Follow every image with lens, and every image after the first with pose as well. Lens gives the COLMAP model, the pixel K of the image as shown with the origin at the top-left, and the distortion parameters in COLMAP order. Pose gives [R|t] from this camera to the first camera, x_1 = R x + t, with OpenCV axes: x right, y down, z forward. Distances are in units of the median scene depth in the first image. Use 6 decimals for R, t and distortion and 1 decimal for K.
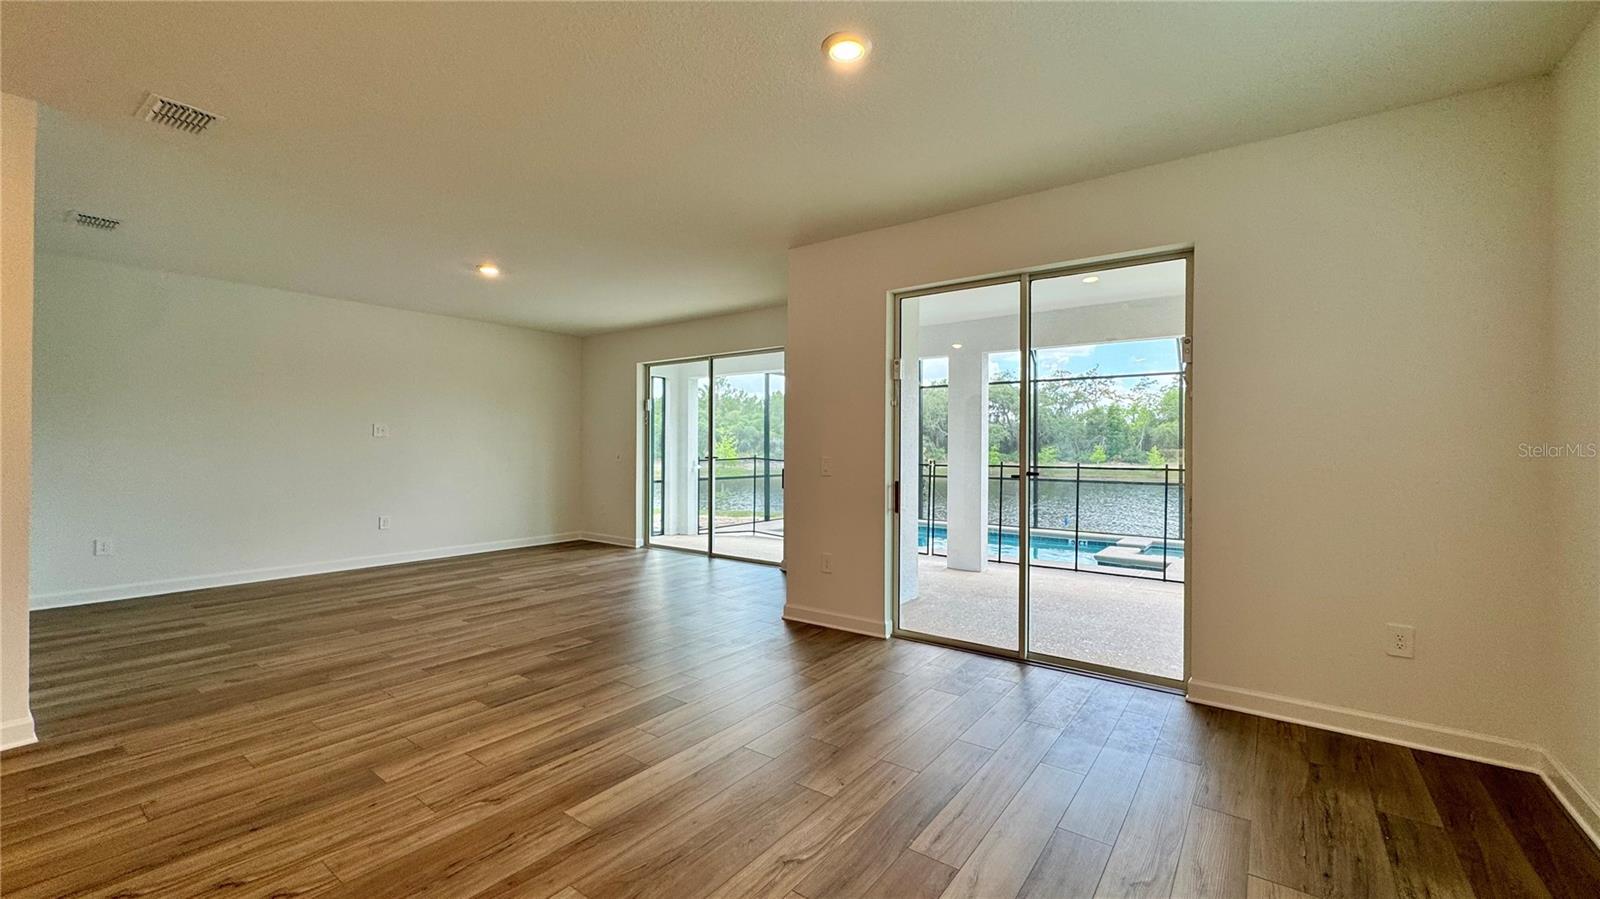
lens RADIAL K [[635.5, 0, 800.0], [0, 635.5, 449.5], [0, 0, 1]] dist [-0.006513, -0.000256]
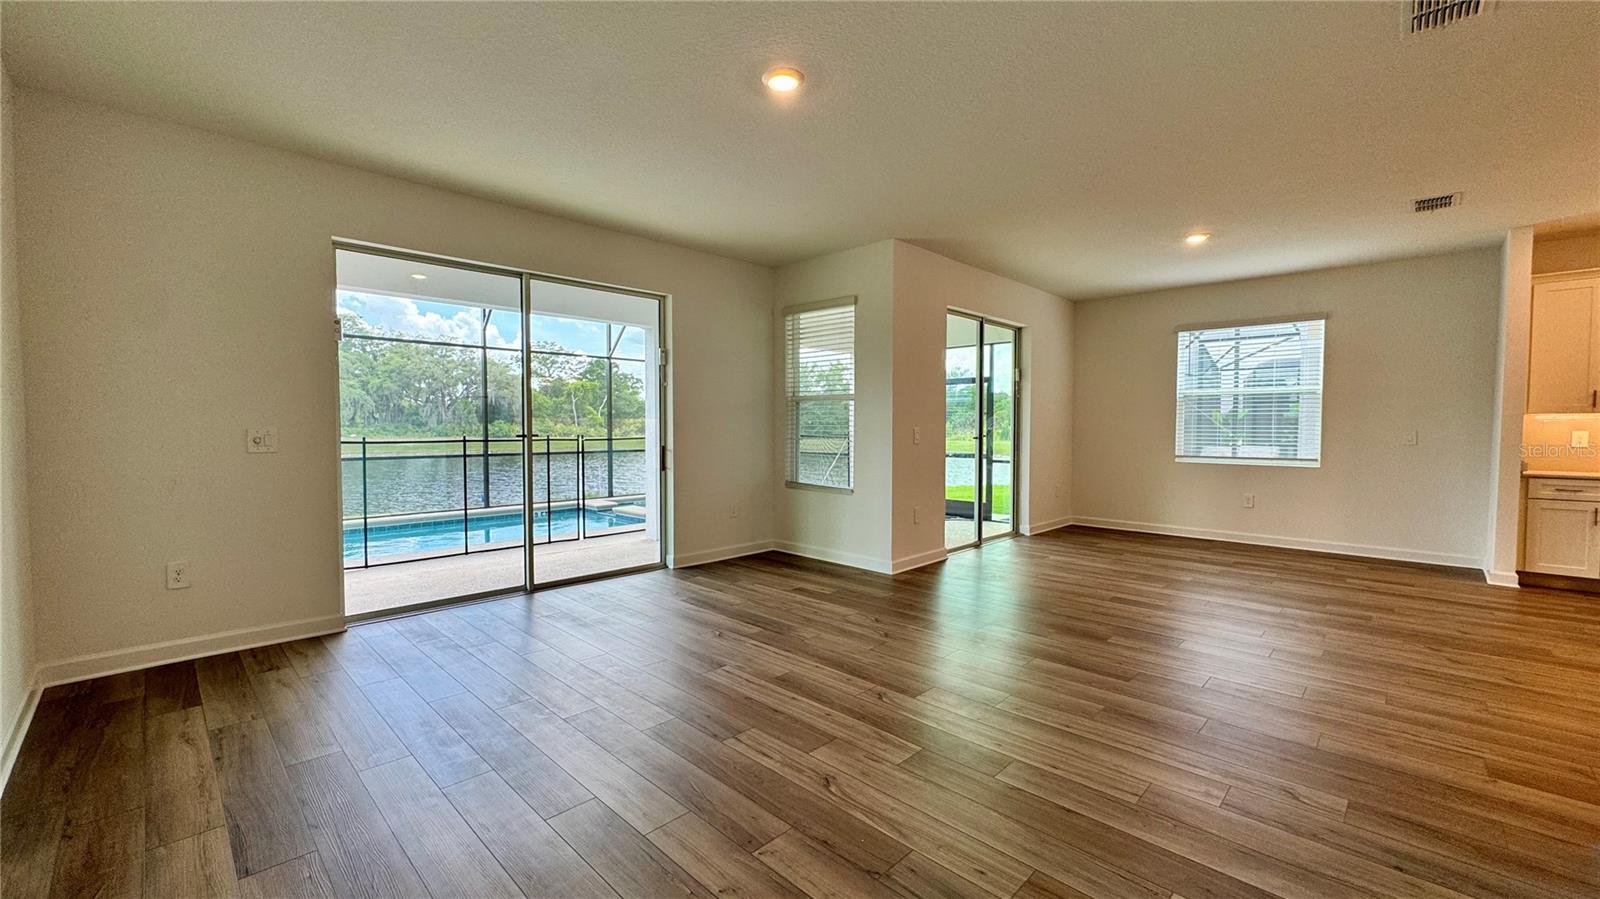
lens RADIAL K [[640.6, 0, 798.3], [0, 640.6, 446.8], [0, 0, 1]] dist [-0.003101, -0.000160]
pose [[0.137192, -0.039534, 0.989755, -1.449227], [0.001785, 0.999211, 0.039664, -0.000962], [-0.990543, -0.003675, 0.137155, 1.284389]]
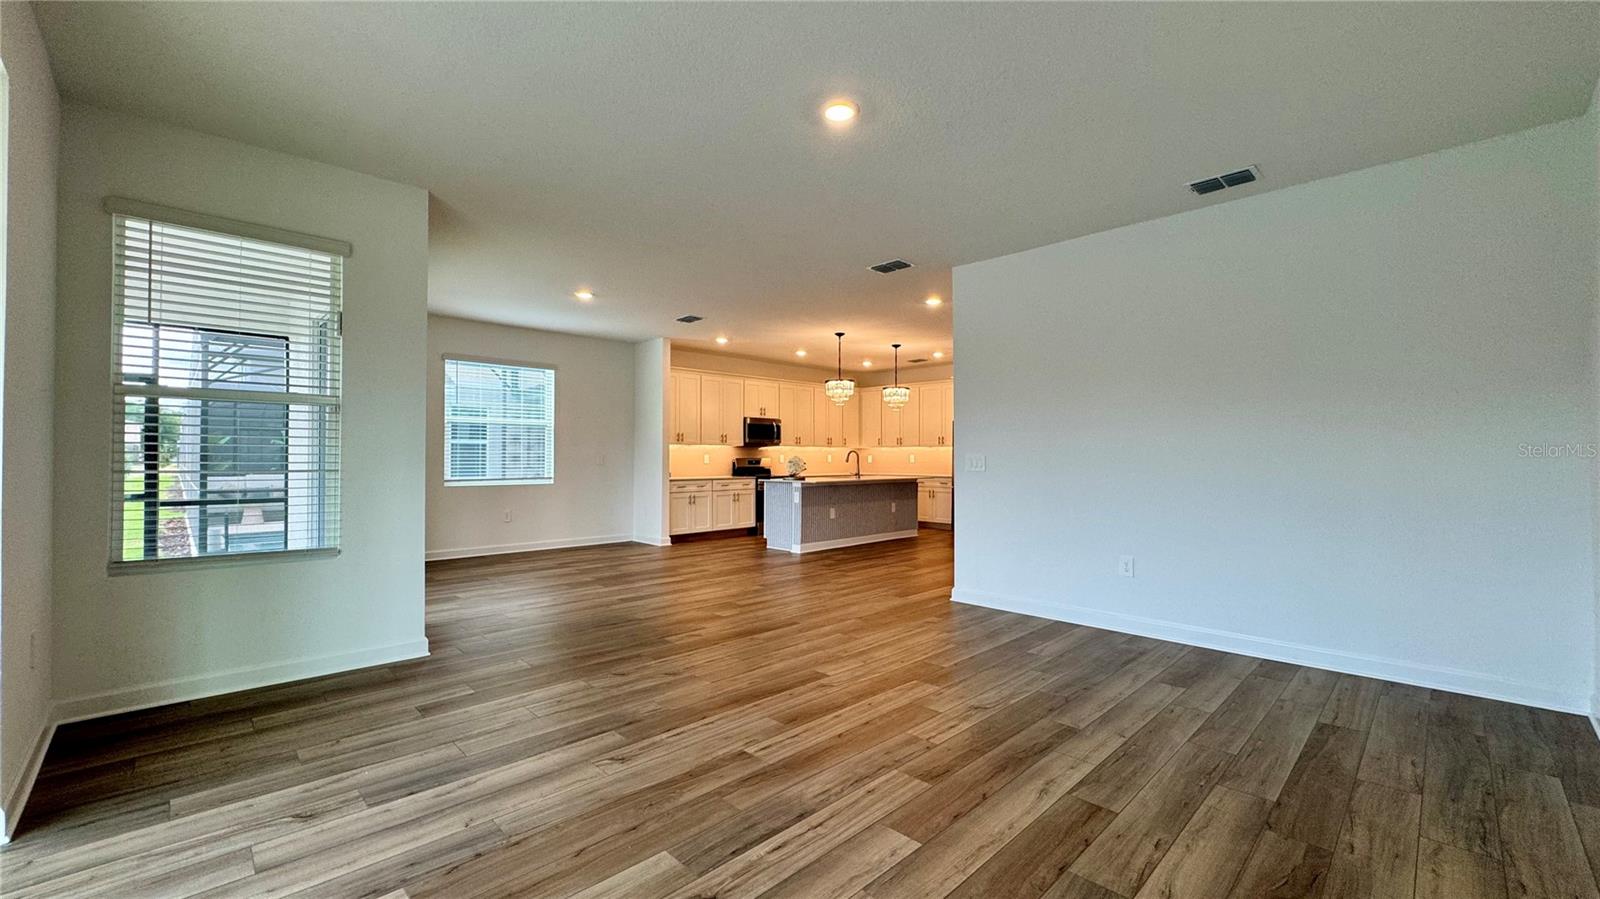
lens RADIAL K [[640.6, 0, 798.3], [0, 640.6, 446.8], [0, 0, 1]] dist [-0.003101, -0.000160]
pose [[-0.987405, -0.004686, 0.158143, -0.766917], [-0.006562, 0.999914, -0.011339, 0.016796], [-0.158076, -0.012234, -0.987351, 2.175823]]
